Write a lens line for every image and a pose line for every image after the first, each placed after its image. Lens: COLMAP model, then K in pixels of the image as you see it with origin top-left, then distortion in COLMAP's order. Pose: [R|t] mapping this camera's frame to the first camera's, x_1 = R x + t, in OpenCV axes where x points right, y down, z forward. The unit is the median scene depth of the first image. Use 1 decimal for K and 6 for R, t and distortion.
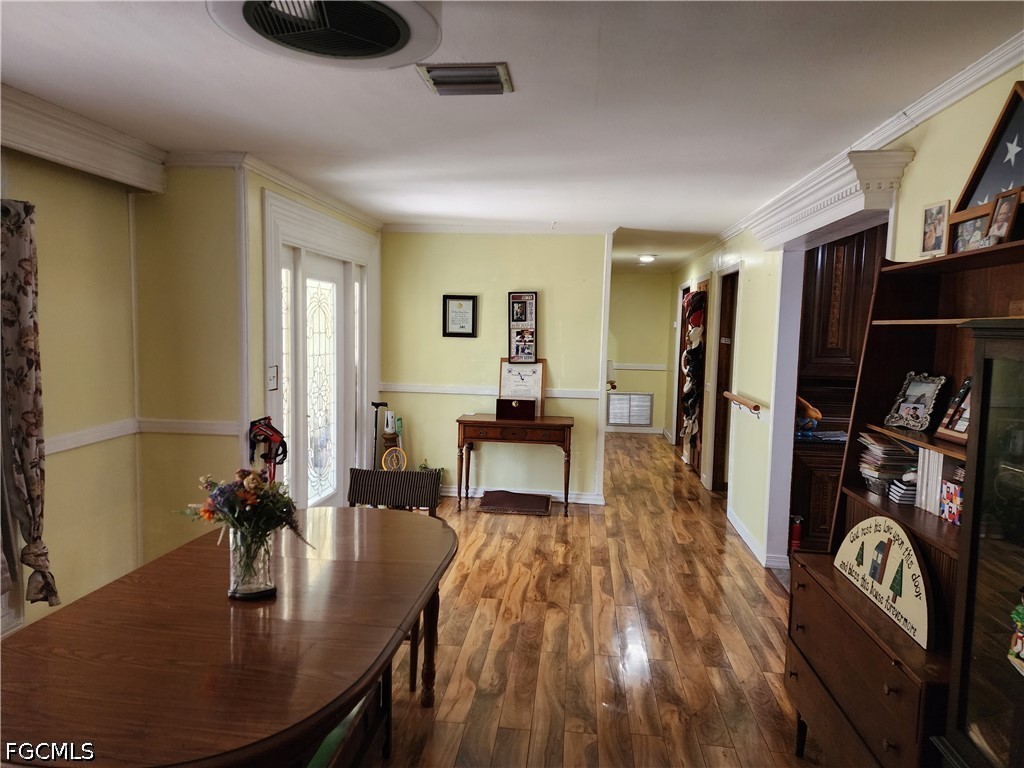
lens RADIAL K [[686.2, 0, 512.0], [0, 686.2, 384.0], [0, 0, 1]] dist [0.042090, 0.000456]
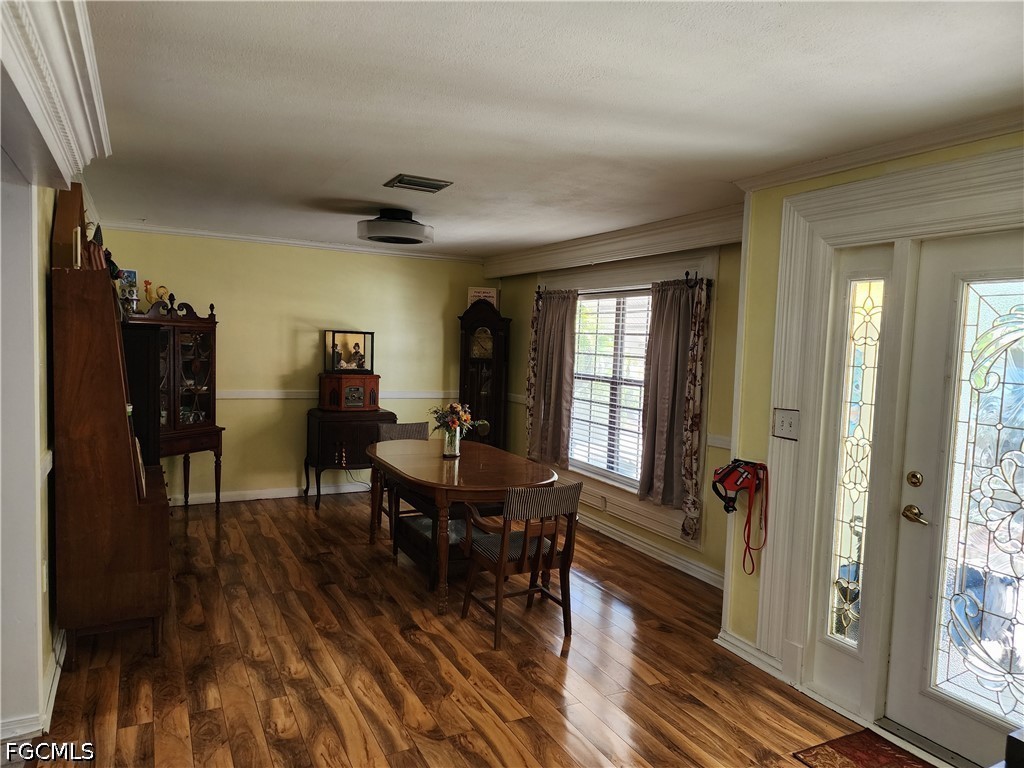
lens RADIAL K [[686.2, 0, 512.0], [0, 686.2, 384.0], [0, 0, 1]] dist [0.042090, 0.000456]
pose [[-0.830563, -0.012677, -0.556780, 0.465128], [-0.100322, 0.986792, 0.127186, -0.158151], [0.547814, 0.161494, -0.820865, 1.843977]]
